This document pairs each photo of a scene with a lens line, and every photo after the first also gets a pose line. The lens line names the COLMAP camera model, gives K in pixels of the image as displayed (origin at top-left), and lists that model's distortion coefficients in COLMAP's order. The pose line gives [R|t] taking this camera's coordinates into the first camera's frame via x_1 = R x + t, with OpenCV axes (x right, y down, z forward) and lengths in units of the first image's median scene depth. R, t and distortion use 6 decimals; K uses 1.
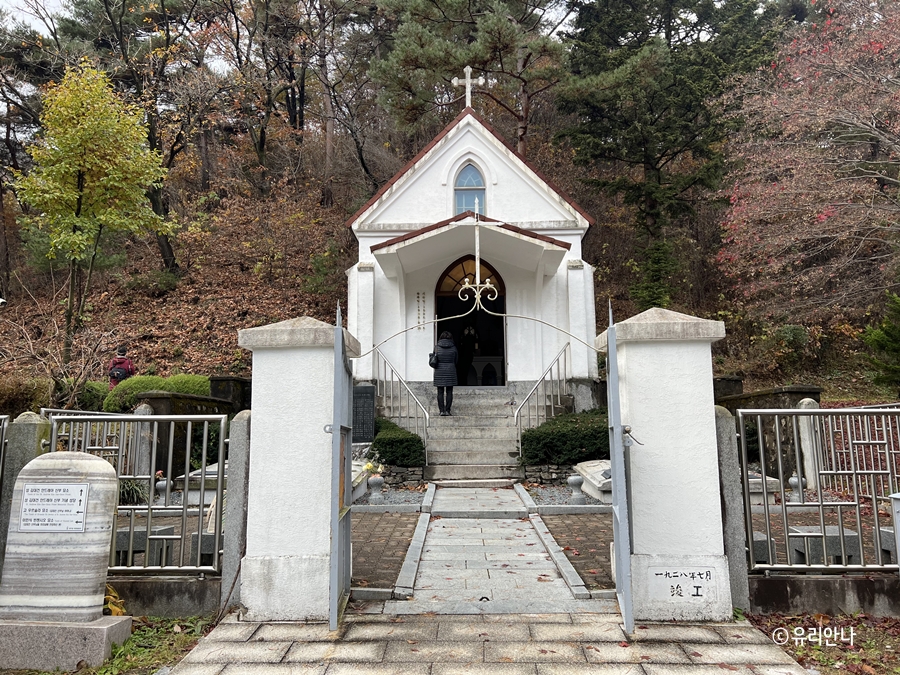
lens RADIAL K [[668.5, 0, 452.0], [0, 668.5, 333.6], [0, 0, 1]] dist [0.093334, -0.105422]
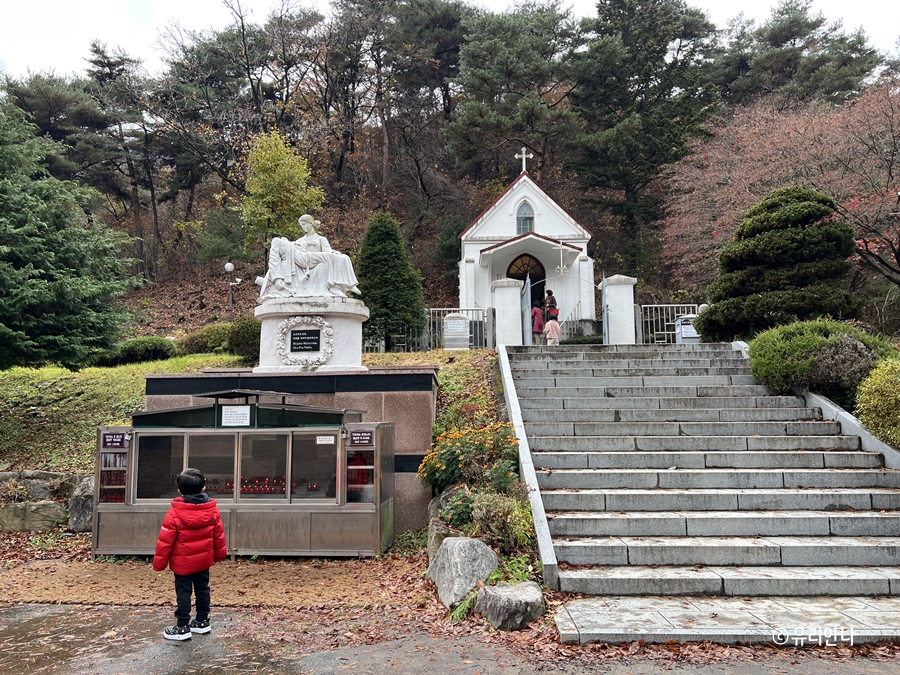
lens RADIAL K [[671.6, 0, 450.0], [0, 671.6, 337.5], [0, 0, 1]] dist [0.094016, -0.110143]
pose [[0.999932, -0.001157, 0.011574, -0.211010], [0.000916, 0.999784, 0.020755, 0.076886], [-0.011595, -0.020743, 0.999718, -0.876108]]
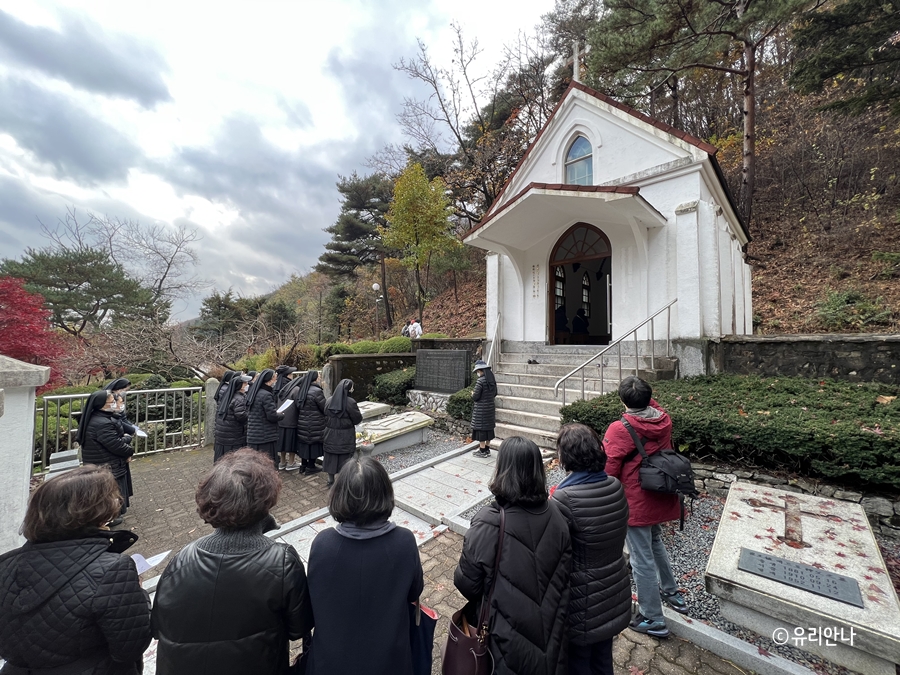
lens RADIAL K [[359.4, 0, 448.3], [0, 359.4, 334.8], [0, 0, 1]] dist [0.000218, -0.000584]
pose [[0.732856, -0.013545, -0.680249, 0.277916], [0.097799, 0.991516, 0.085620, -0.009619], [0.673318, -0.129274, 0.727963, 0.439070]]
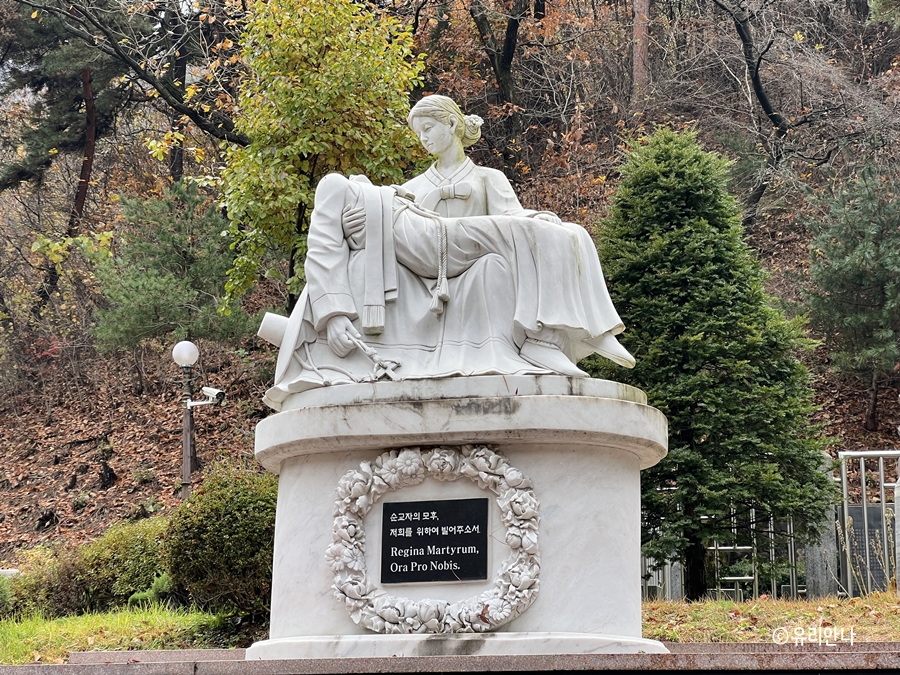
lens RADIAL K [[2005.7, 0, 450.0], [0, 2005.7, 337.5], [0, 0, 1]] dist [-0.052341, 3.426211]
pose [[0.984826, -0.028229, -0.171232, -0.252105], [0.011106, 0.994911, -0.100140, 0.094262], [0.173188, 0.096719, 0.980128, -0.724282]]
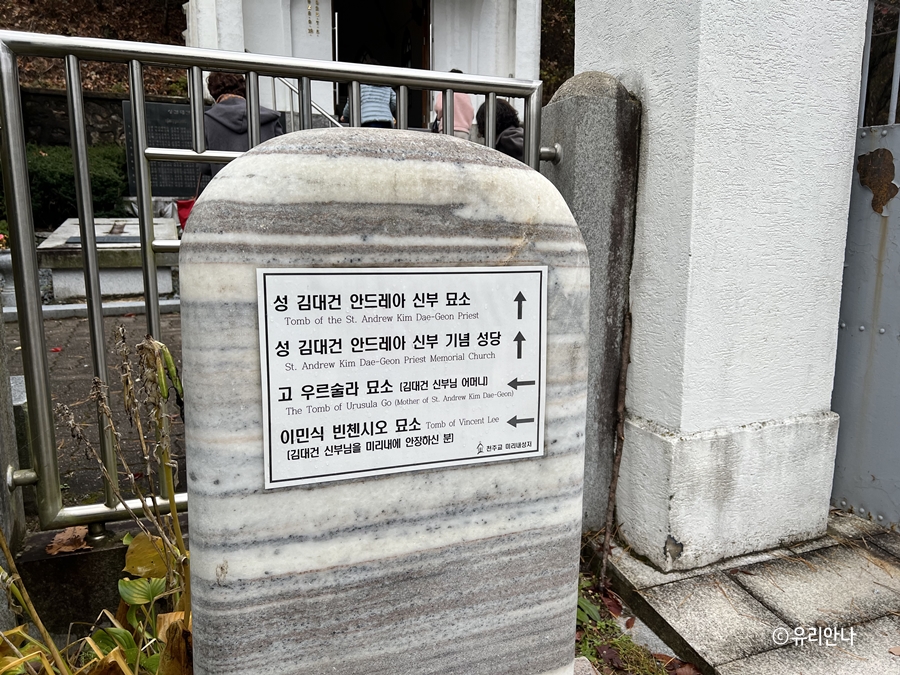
lens RADIAL K [[671.6, 0, 450.0], [0, 671.6, 337.5], [0, 0, 1]] dist [0.094016, -0.110143]
pose [[0.919118, -0.056852, 0.389859, -0.212271], [-0.076878, 0.944632, 0.318997, 0.054884], [-0.386409, -0.323168, 0.863858, 0.258191]]
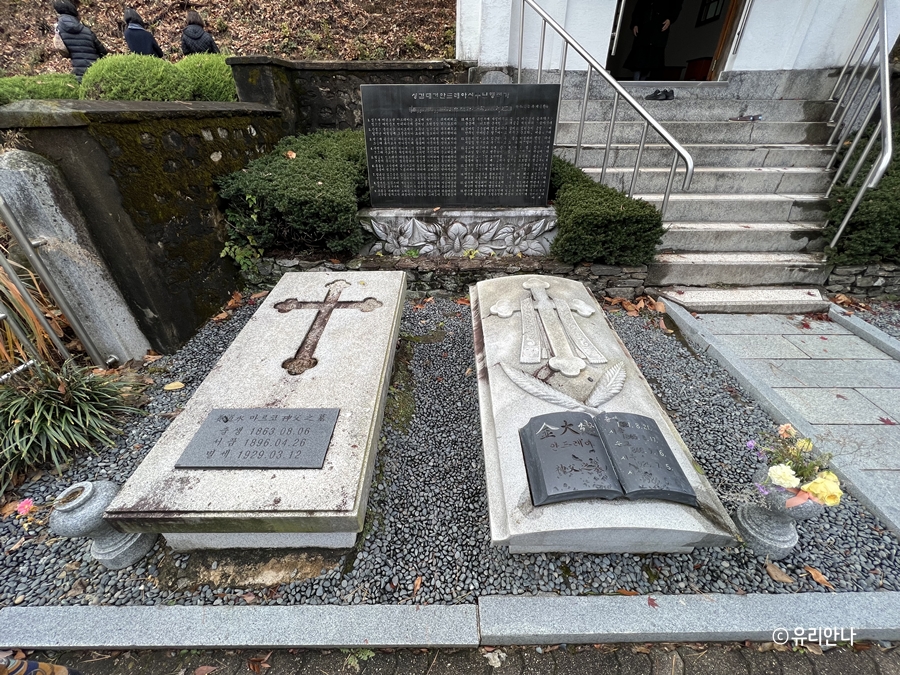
lens RADIAL K [[359.4, 0, 448.3], [0, 359.4, 334.8], [0, 0, 1]] dist [0.000218, -0.000584]
pose [[0.999886, -0.002964, 0.014773, -0.176642], [-0.007442, 0.755371, 0.655255, 0.040757], [-0.013101, -0.655291, 0.755263, 0.612620]]
